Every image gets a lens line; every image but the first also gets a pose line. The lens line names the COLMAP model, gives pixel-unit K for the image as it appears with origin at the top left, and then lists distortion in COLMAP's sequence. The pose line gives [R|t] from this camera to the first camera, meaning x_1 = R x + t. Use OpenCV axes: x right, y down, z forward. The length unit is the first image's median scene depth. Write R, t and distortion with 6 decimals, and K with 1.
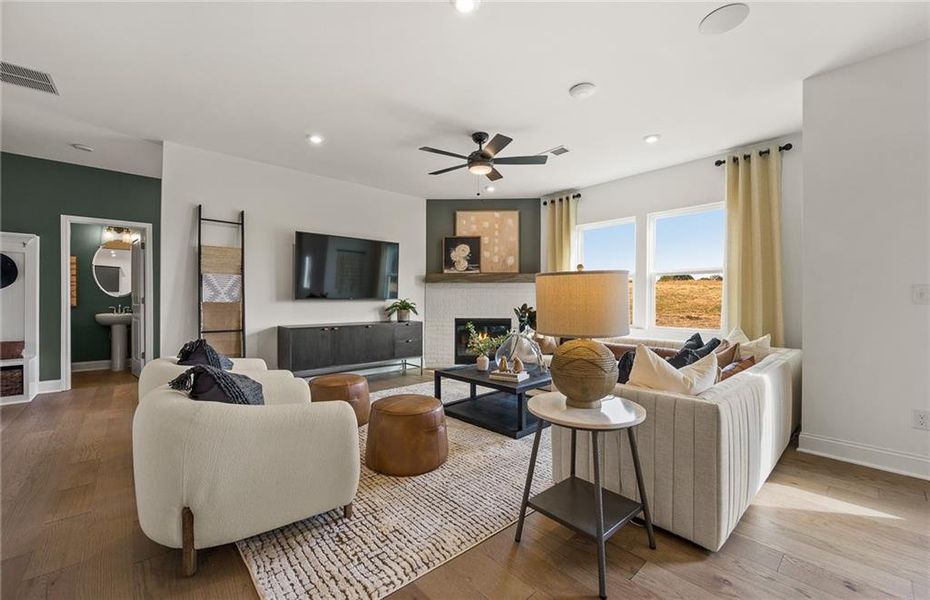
lens RADIAL K [[377.7, 0, 468.9], [0, 377.7, 300.5], [0, 0, 1]] dist [-0.007770, -0.000980]
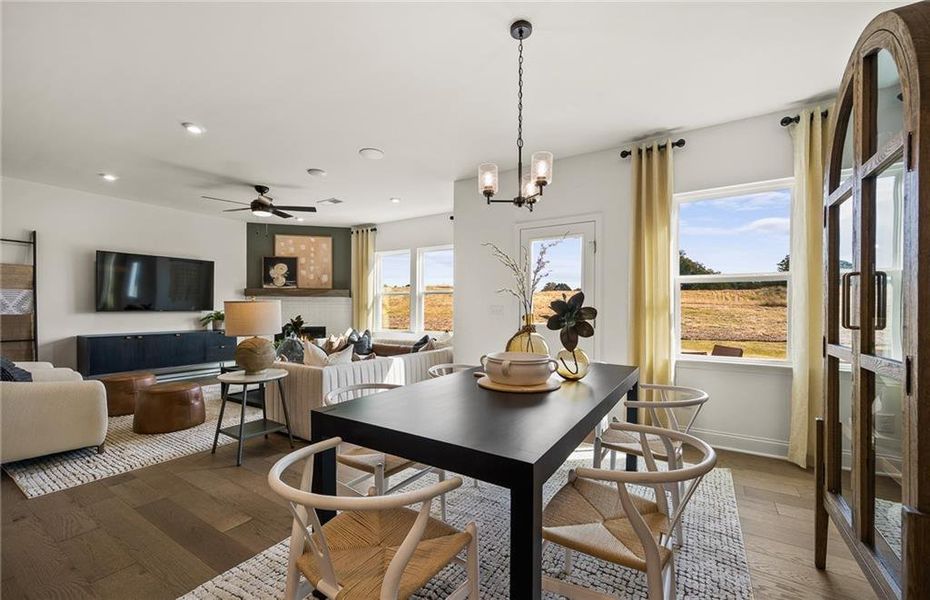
lens RADIAL K [[377.7, 0, 473.7], [0, 377.7, 309.4], [0, 0, 1]] dist [-0.007770, -0.000980]
pose [[0.958077, 0.000760, 0.286511, 0.234578], [-0.001578, 0.999995, 0.002625, -0.011052], [-0.286507, -0.002967, 0.958073, -0.304676]]
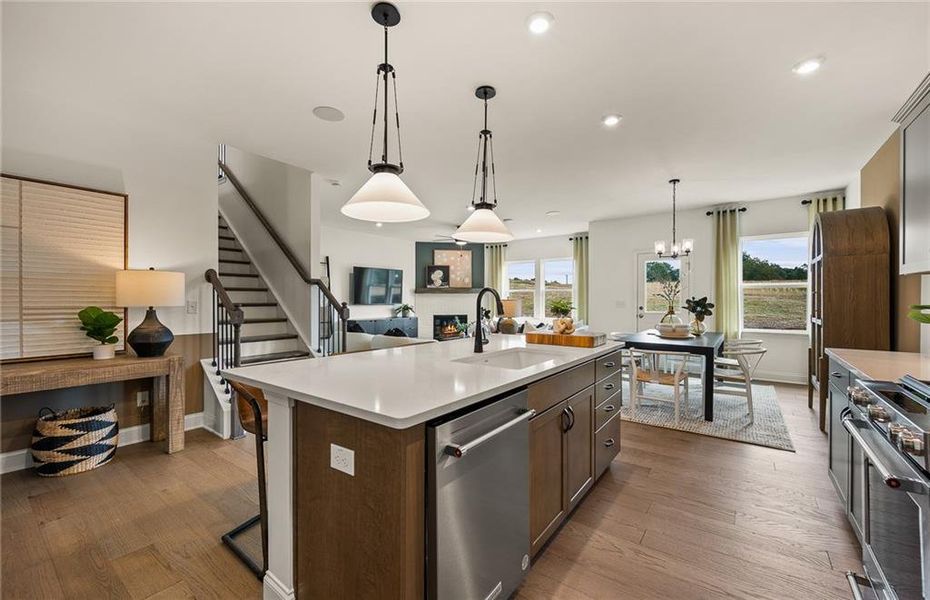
lens RADIAL K [[377.7, 0, 472.4], [0, 377.7, 299.5], [0, 0, 1]] dist [-0.007770, -0.000980]
pose [[0.979514, -0.003864, 0.201340, -0.216533], [0.003832, 0.999993, 0.000549, -0.021956], [-0.201340, 0.000234, 0.979521, -0.687413]]
